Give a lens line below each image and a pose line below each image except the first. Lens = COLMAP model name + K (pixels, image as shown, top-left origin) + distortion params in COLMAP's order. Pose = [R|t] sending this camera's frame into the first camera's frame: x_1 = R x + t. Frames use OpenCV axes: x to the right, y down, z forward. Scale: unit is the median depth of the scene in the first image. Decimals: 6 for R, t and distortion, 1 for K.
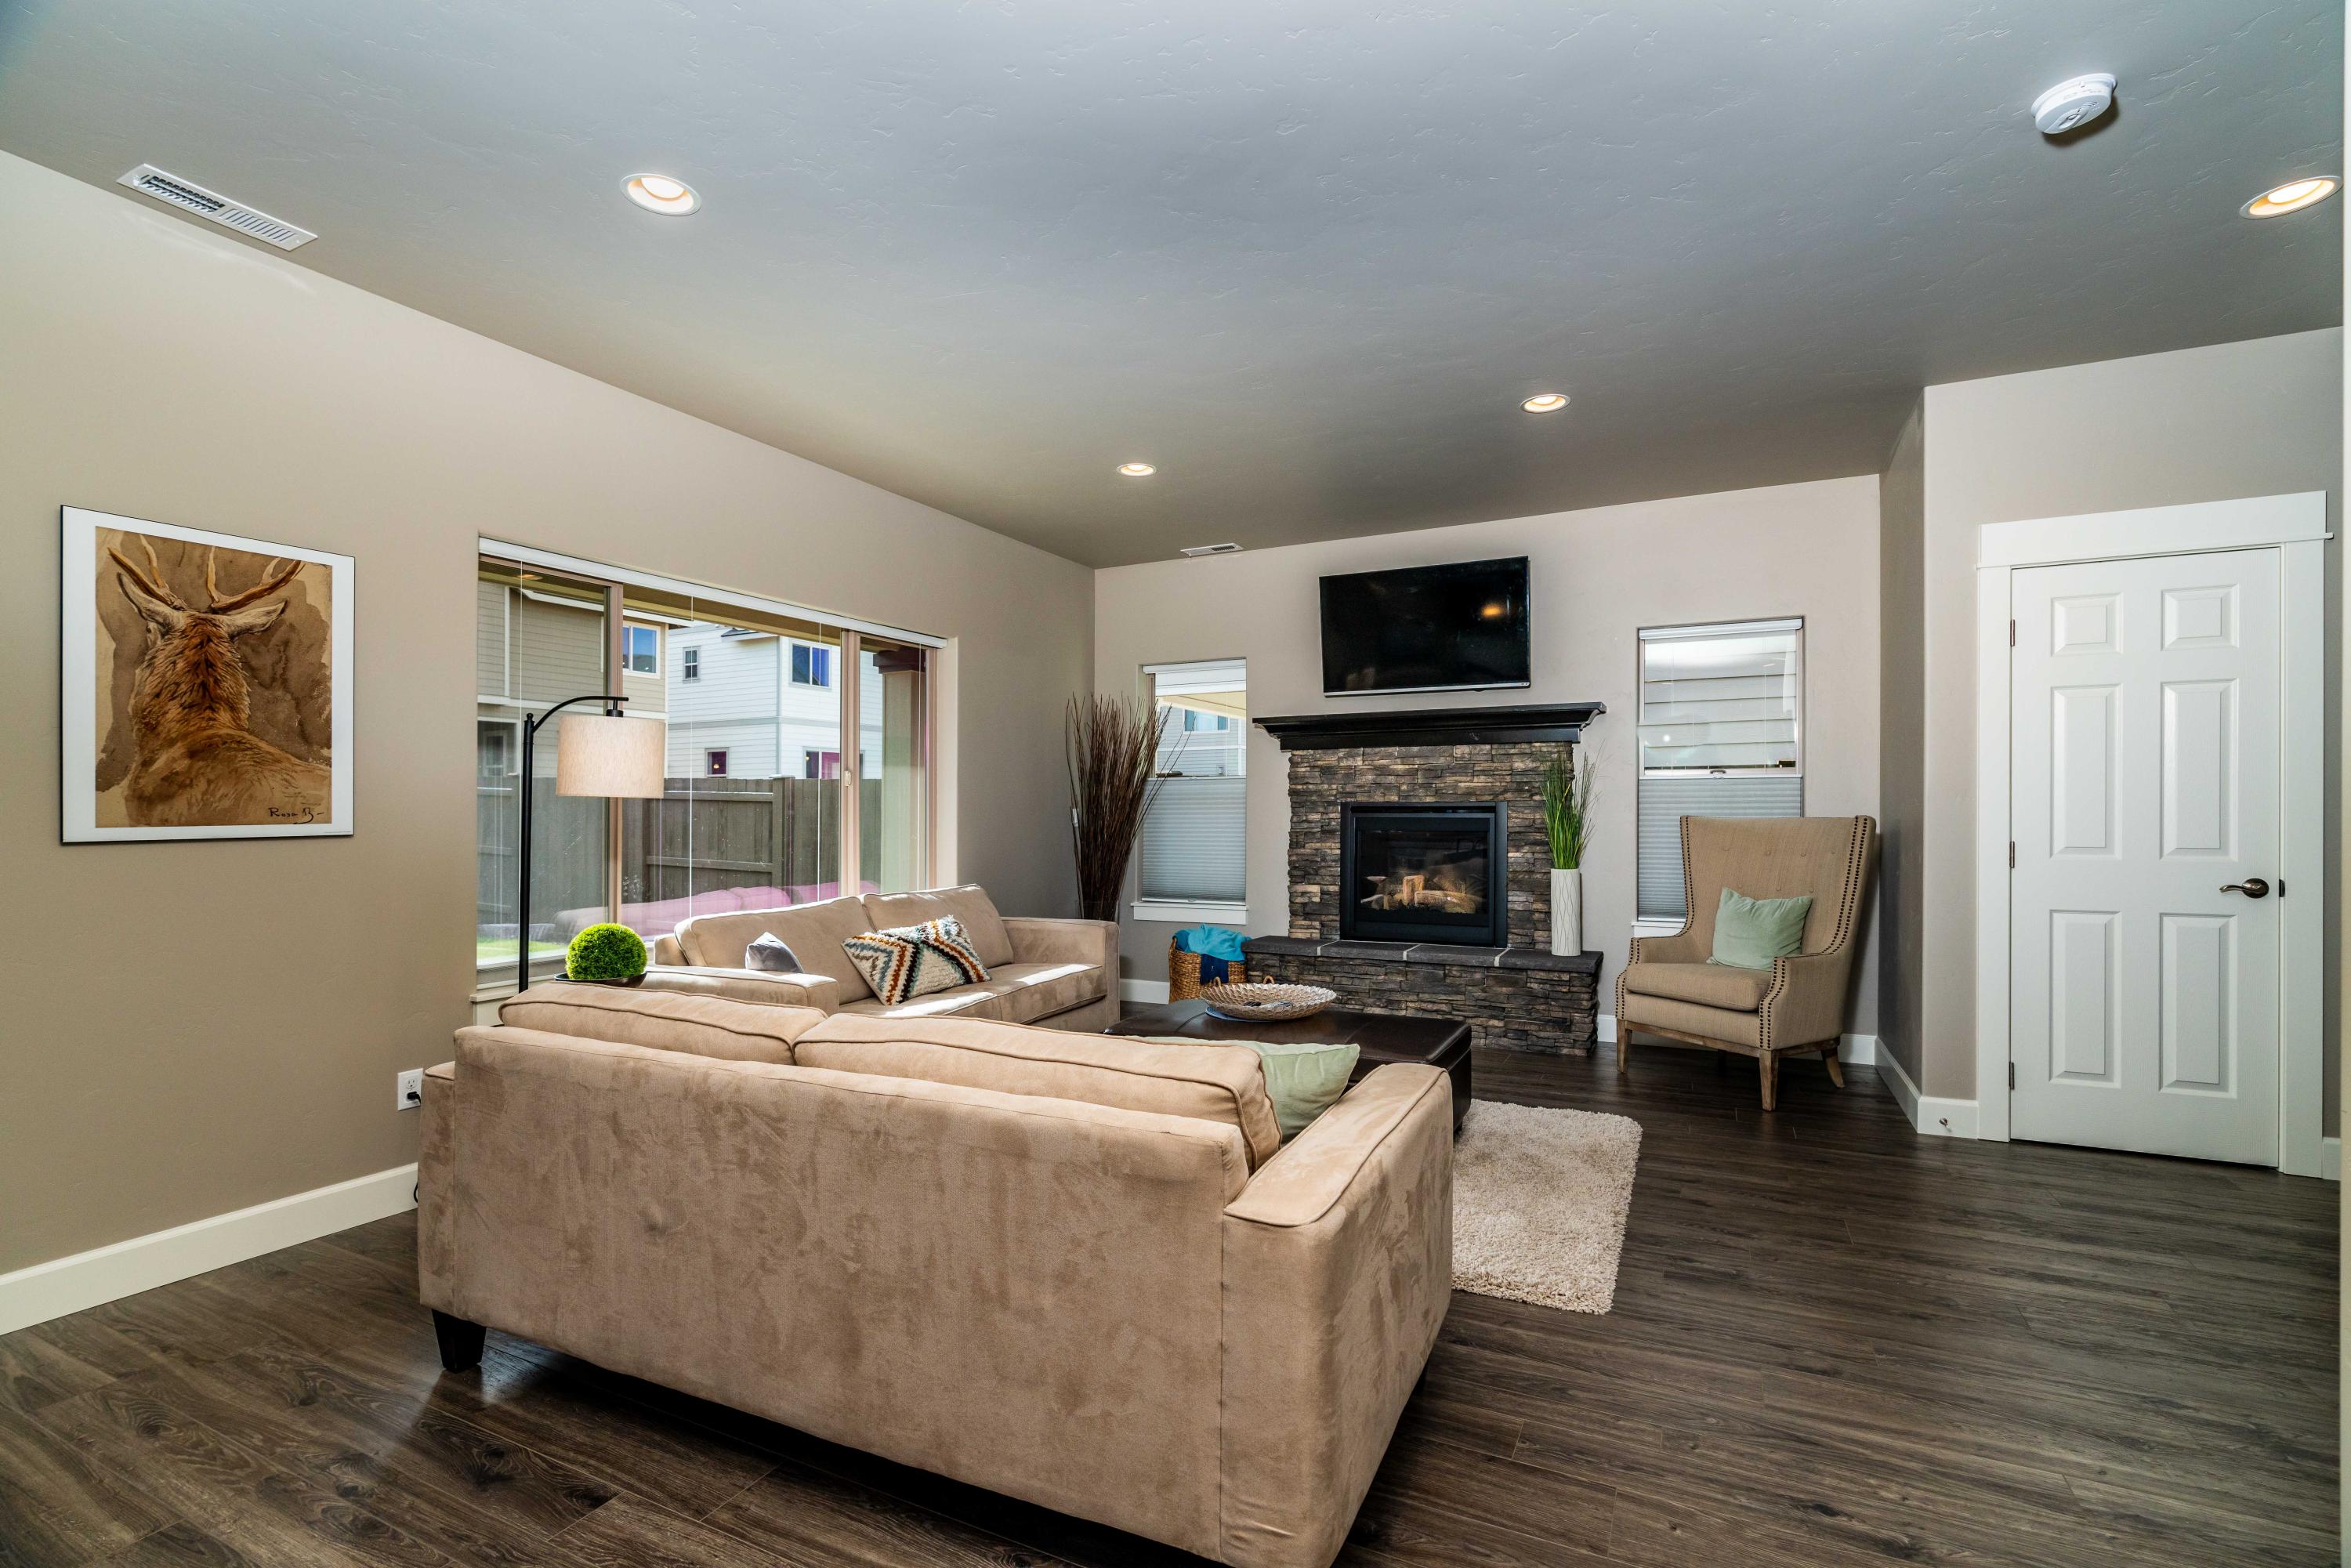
lens RADIAL K [[1057.1, 0, 1201.1], [0, 1057.1, 800.4], [0, 0, 1]] dist [-0.006463, 0.003710]
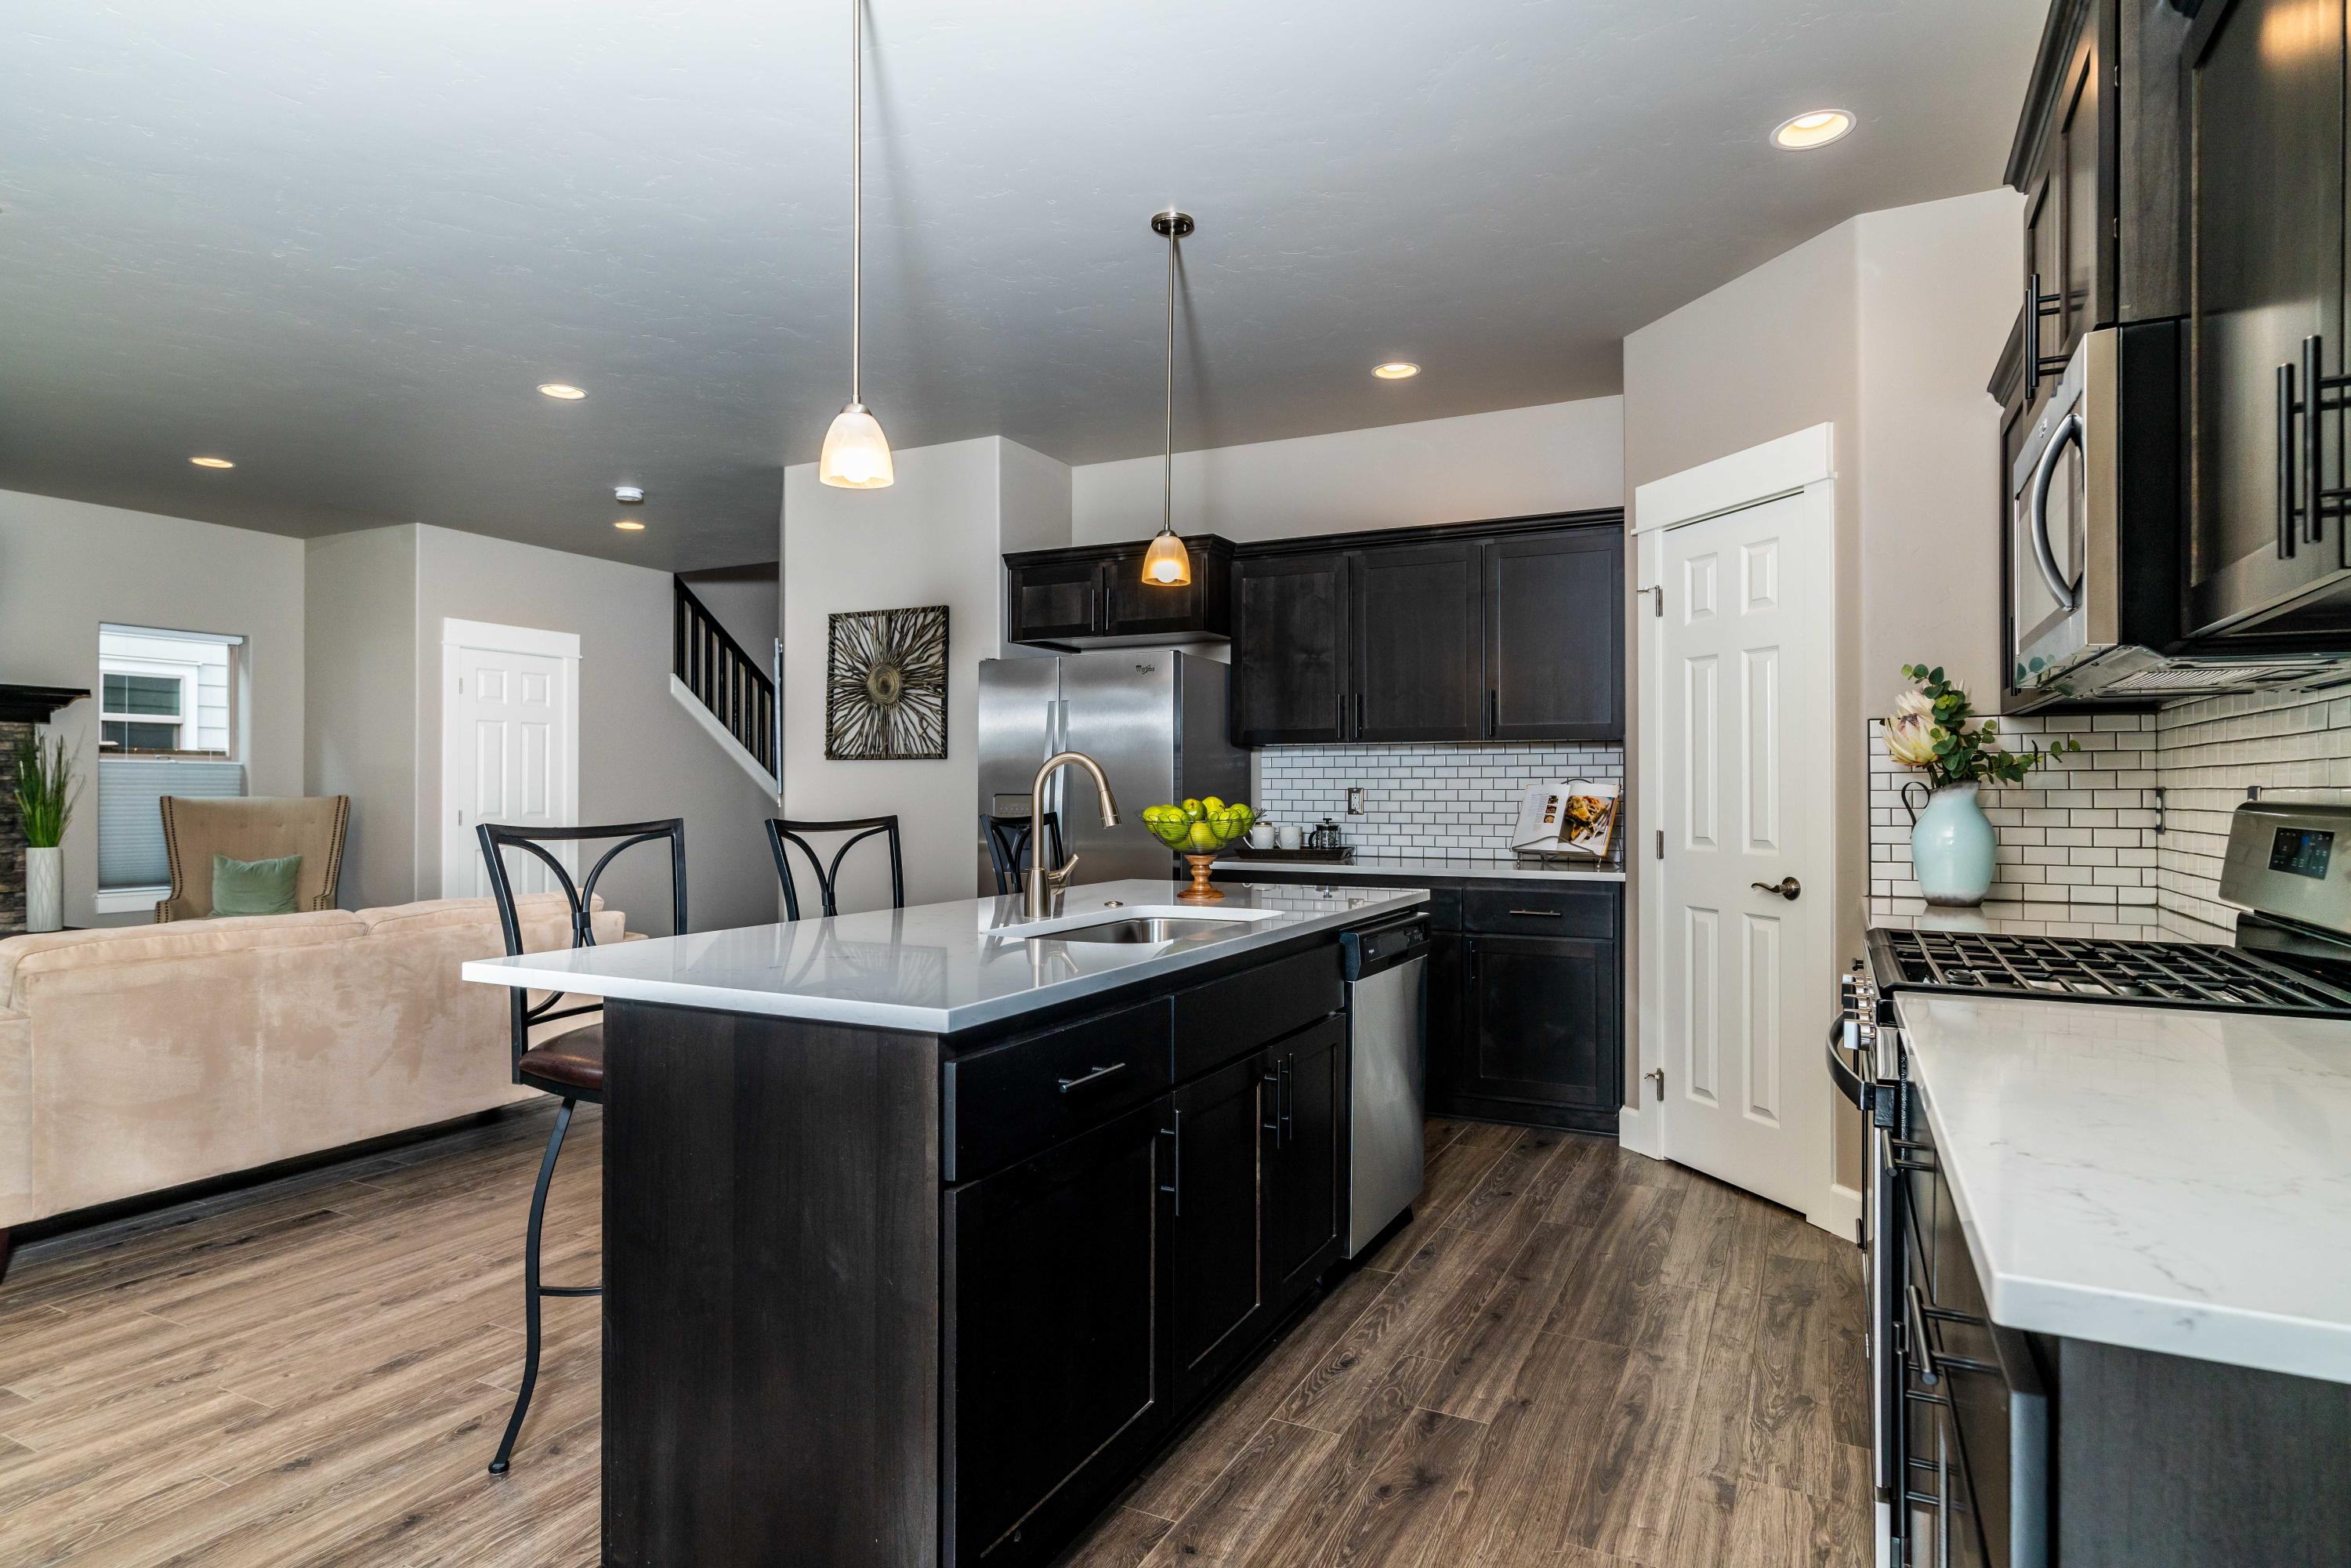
lens RADIAL K [[1239.0, 0, 1182.4], [0, 1239.0, 780.6], [0, 0, 1]] dist [-0.013030, 0.002995]
pose [[0.005378, 0.013252, 0.999898, -0.942199], [-0.011043, 0.999852, -0.013192, 0.003637], [-0.999925, -0.010971, 0.005524, -0.126656]]
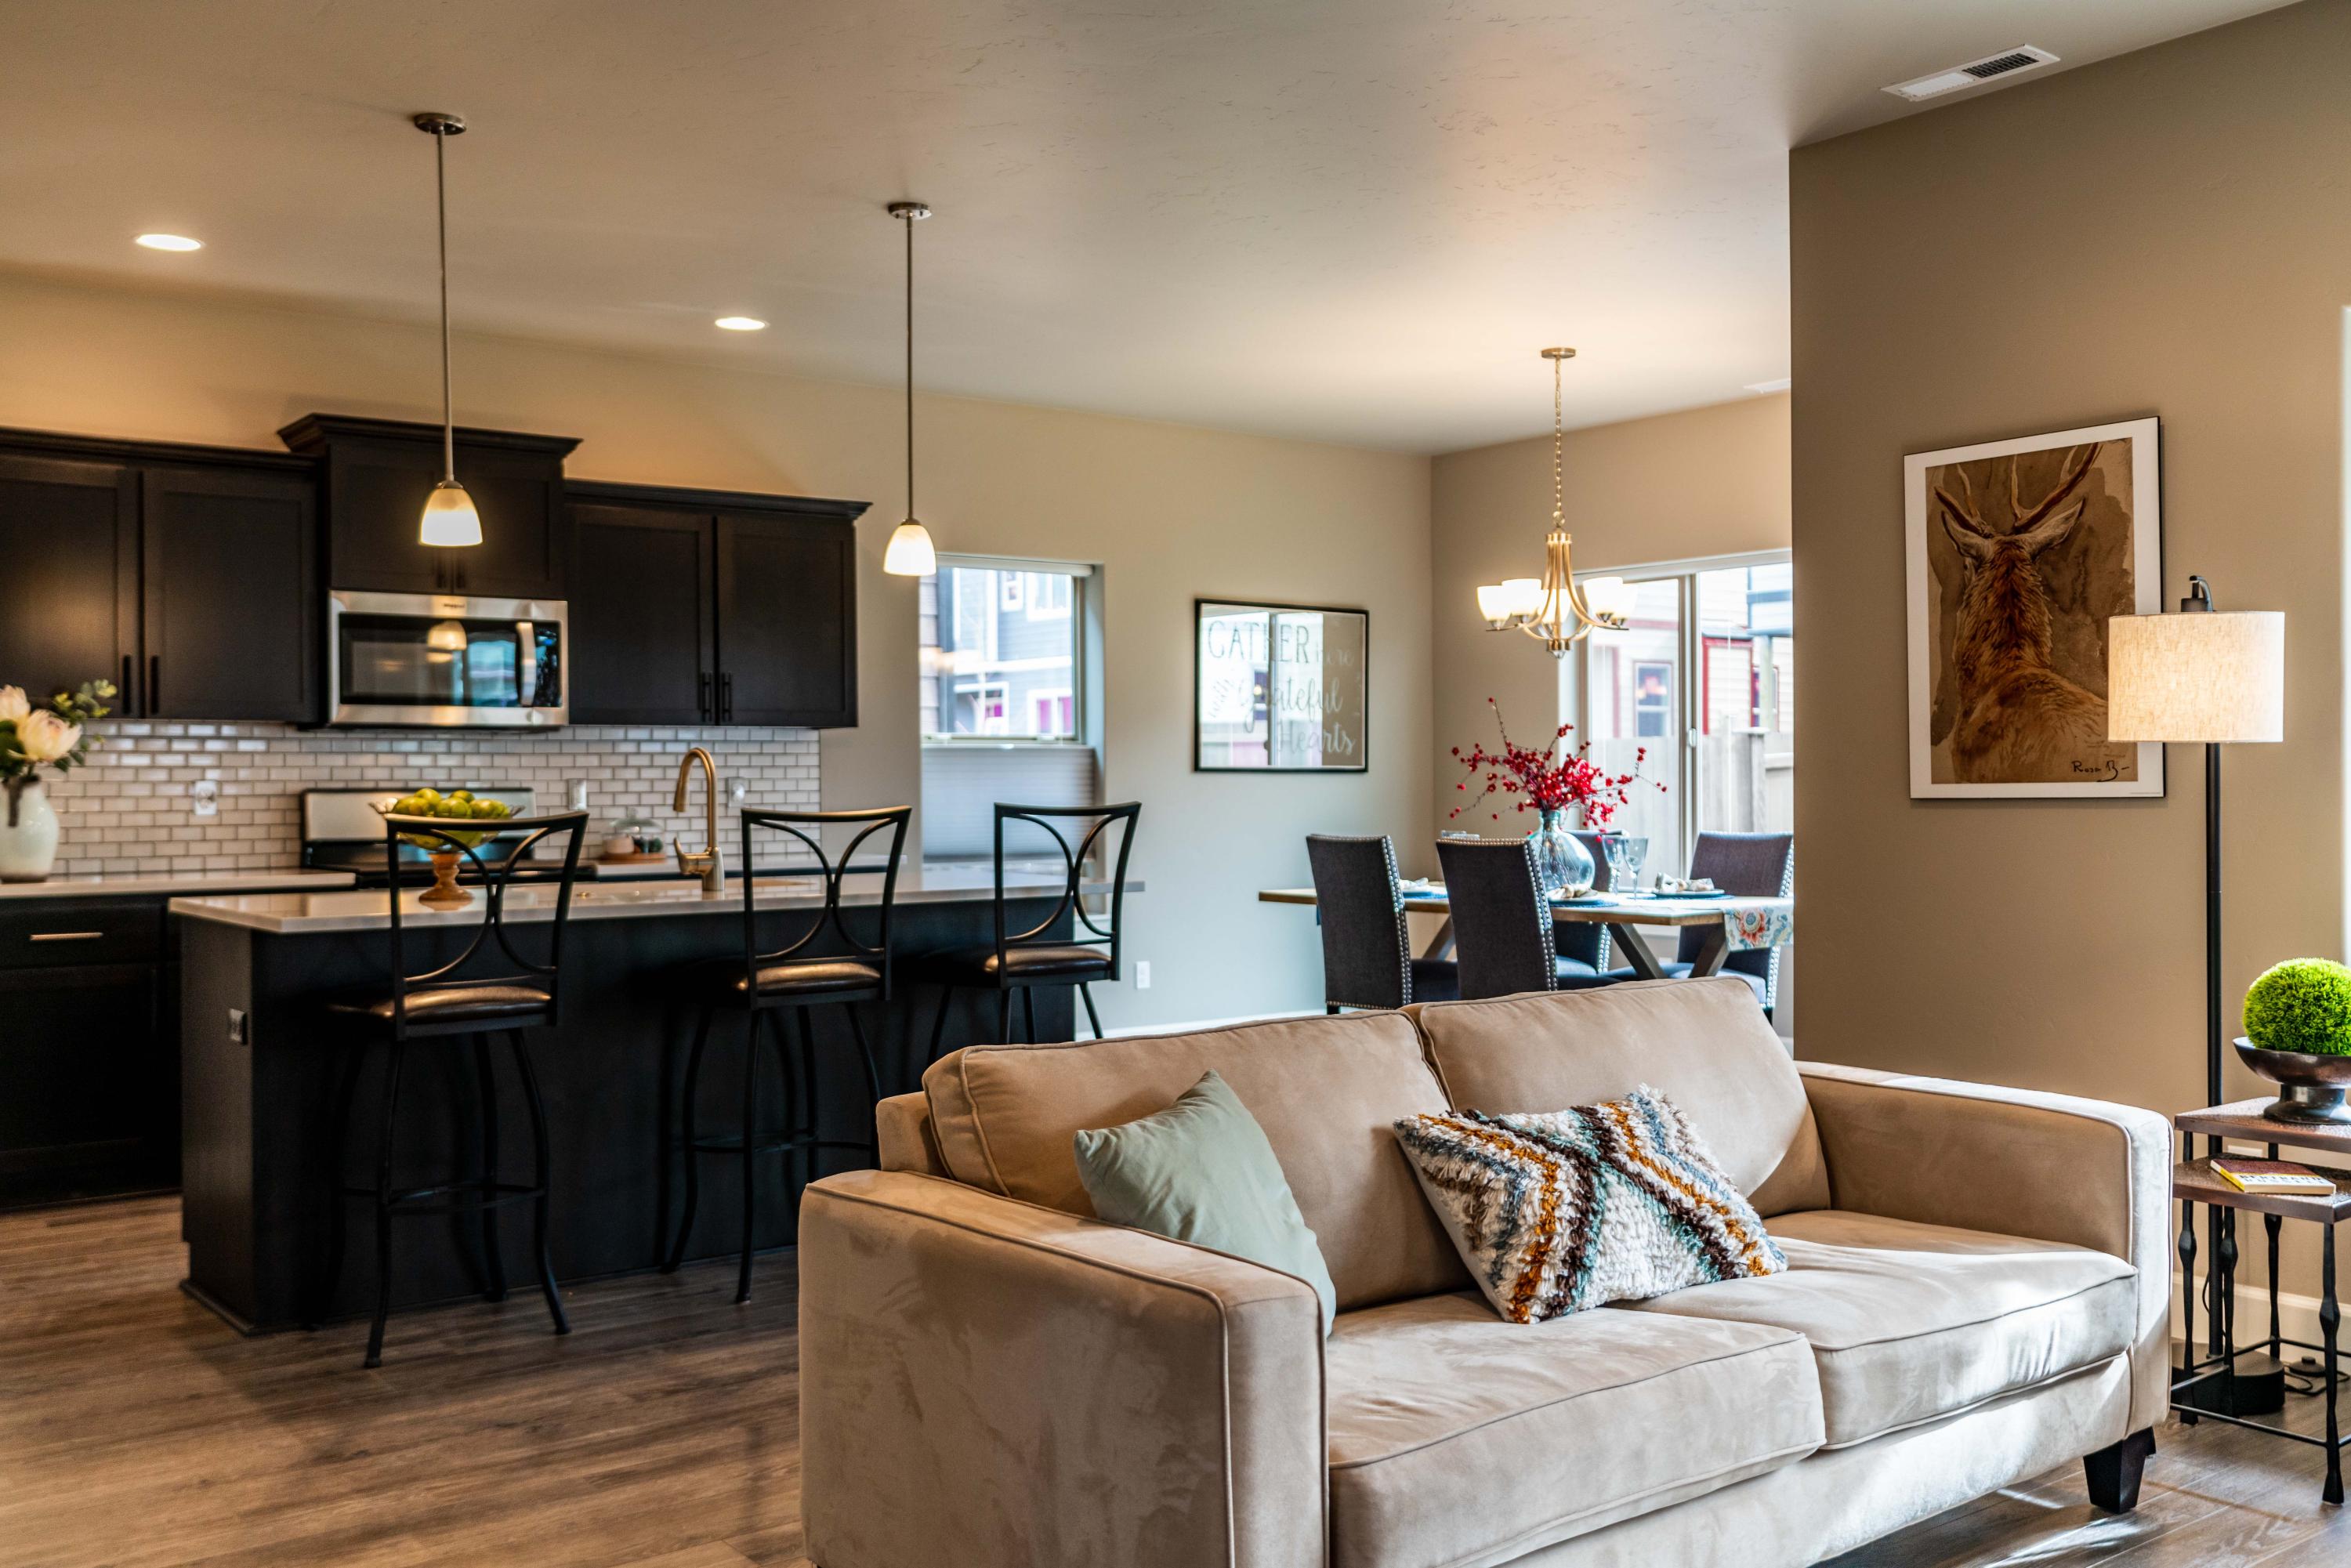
lens RADIAL K [[2131.9, 0, 1162.2], [0, 2131.9, 781.3], [0, 0, 1]] dist [0.005337, 0.002903]
pose [[-0.450388, 0.008208, -0.892795, 0.523911], [0.017283, 0.999851, 0.000474, 0.005637], [0.892666, -0.015217, -0.450463, 0.663777]]
